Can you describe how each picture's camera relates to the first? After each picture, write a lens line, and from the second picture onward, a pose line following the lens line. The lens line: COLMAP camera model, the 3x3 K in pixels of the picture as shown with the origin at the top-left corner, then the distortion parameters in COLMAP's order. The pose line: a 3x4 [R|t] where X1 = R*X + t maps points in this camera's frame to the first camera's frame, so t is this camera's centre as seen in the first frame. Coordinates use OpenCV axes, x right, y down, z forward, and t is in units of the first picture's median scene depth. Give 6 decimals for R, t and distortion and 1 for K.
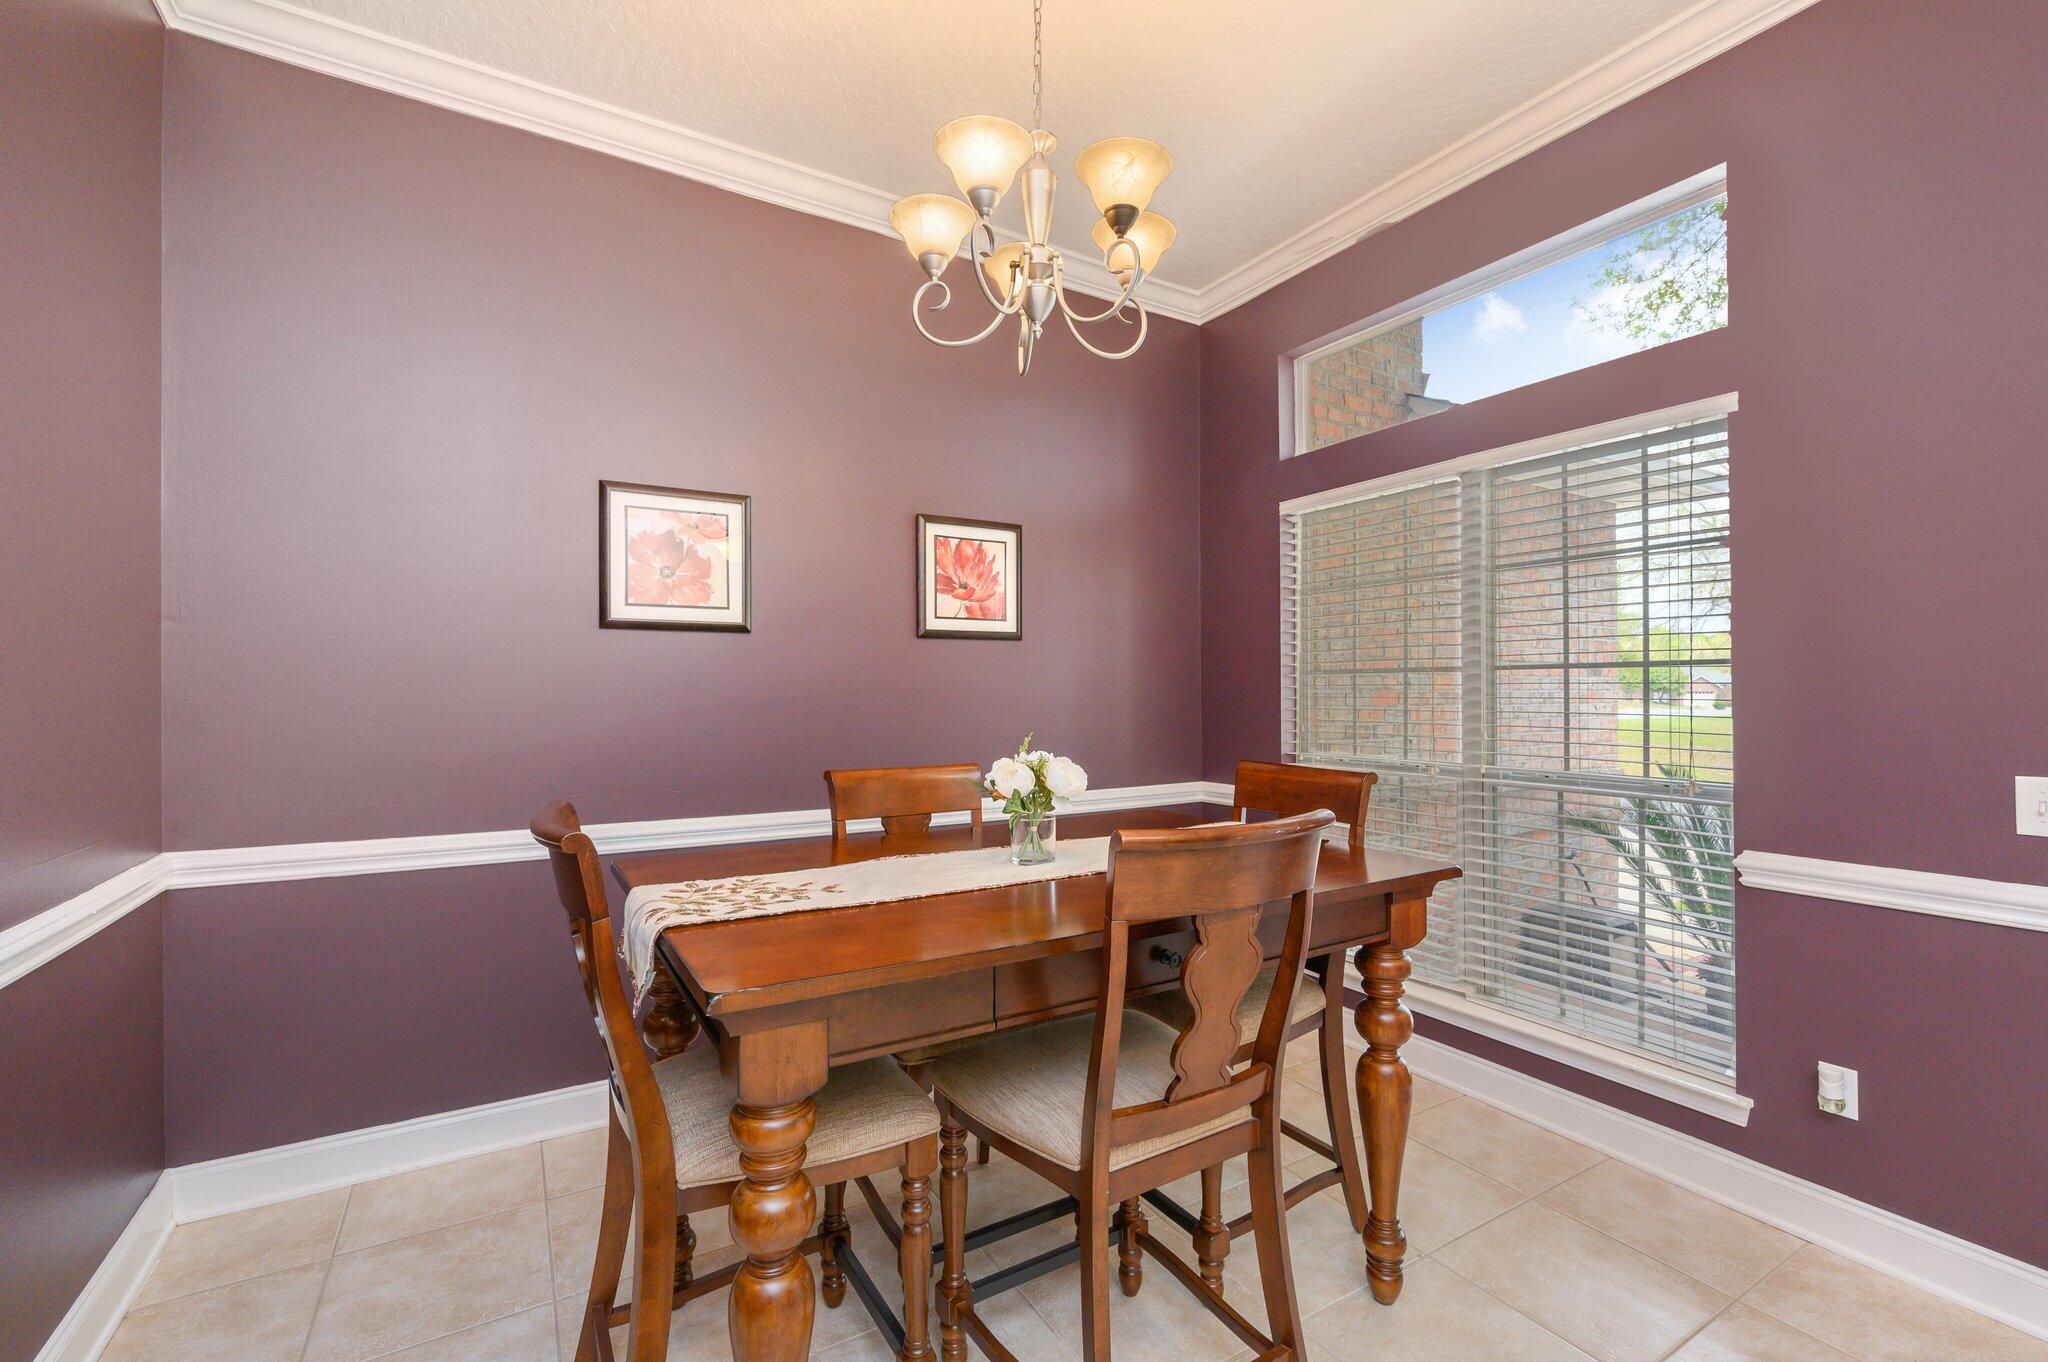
lens RADIAL K [[856.7, 0, 1016.8], [0, 856.7, 689.5], [0, 0, 1]] dist [-0.002236, -0.000193]
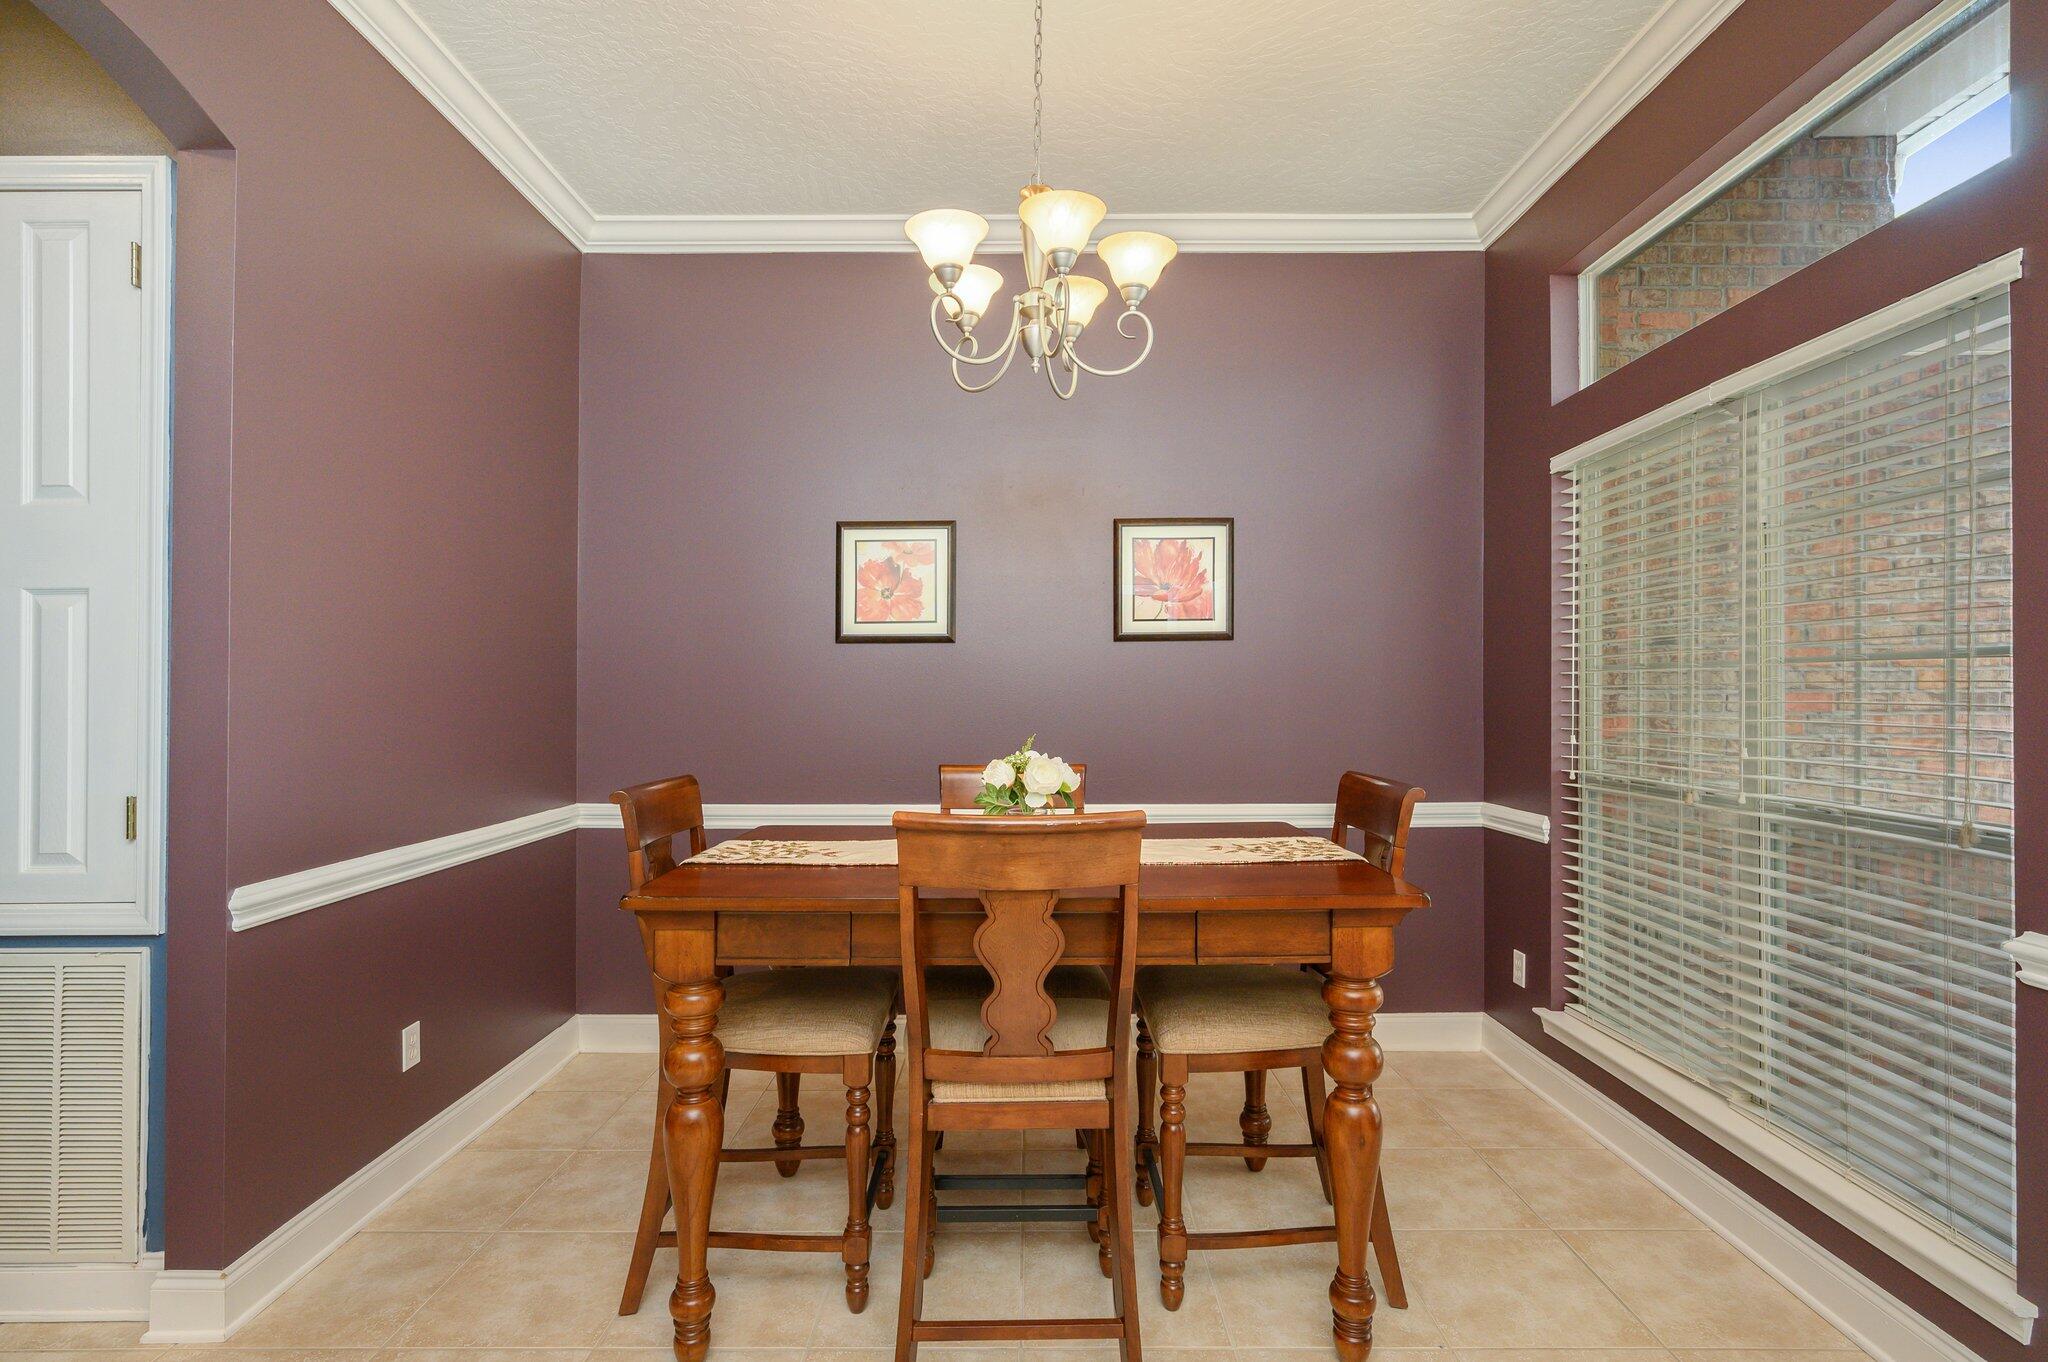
lens RADIAL K [[971.8, 0, 1021.3], [0, 971.8, 687.1], [0, 0, 1]] dist [0.002674, -0.000684]
pose [[0.855715, -0.005199, -0.517422, 0.462202], [0.004538, 0.999986, -0.002543, -0.004544], [0.517428, -0.000172, 0.855727, -0.049016]]
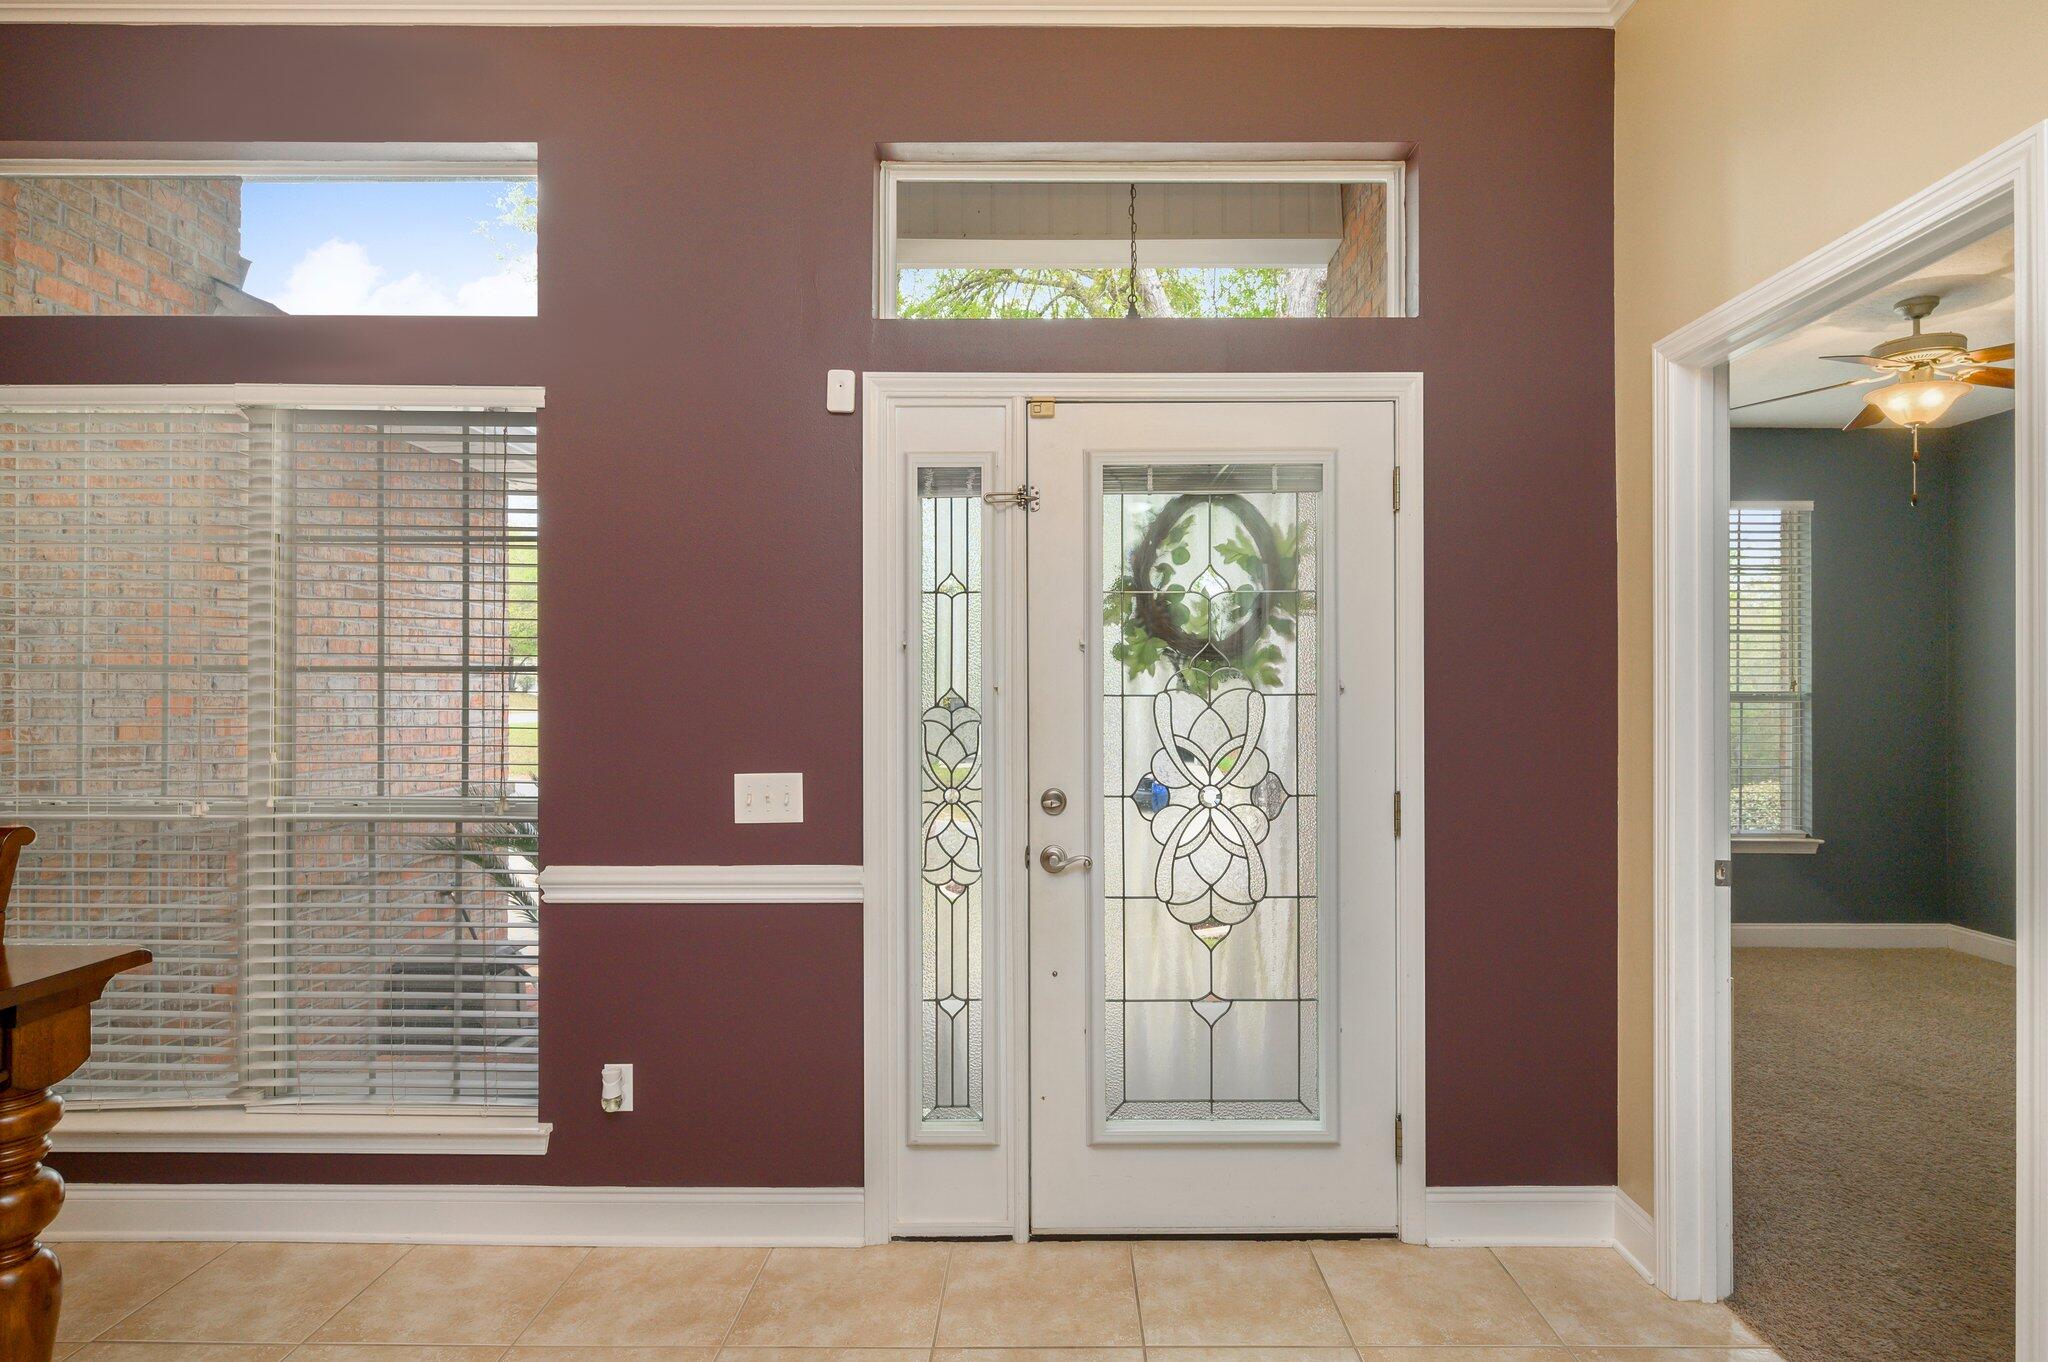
lens RADIAL K [[1050.5, 0, 1036.1], [0, 1050.5, 696.5], [0, 0, 1]] dist [0.002491, -0.002015]
pose [[0.513856, 0.001521, 0.857875, 0.097182], [-0.007540, 0.999968, 0.002744, -0.008697], [-0.857843, -0.007878, 0.513851, -0.062745]]
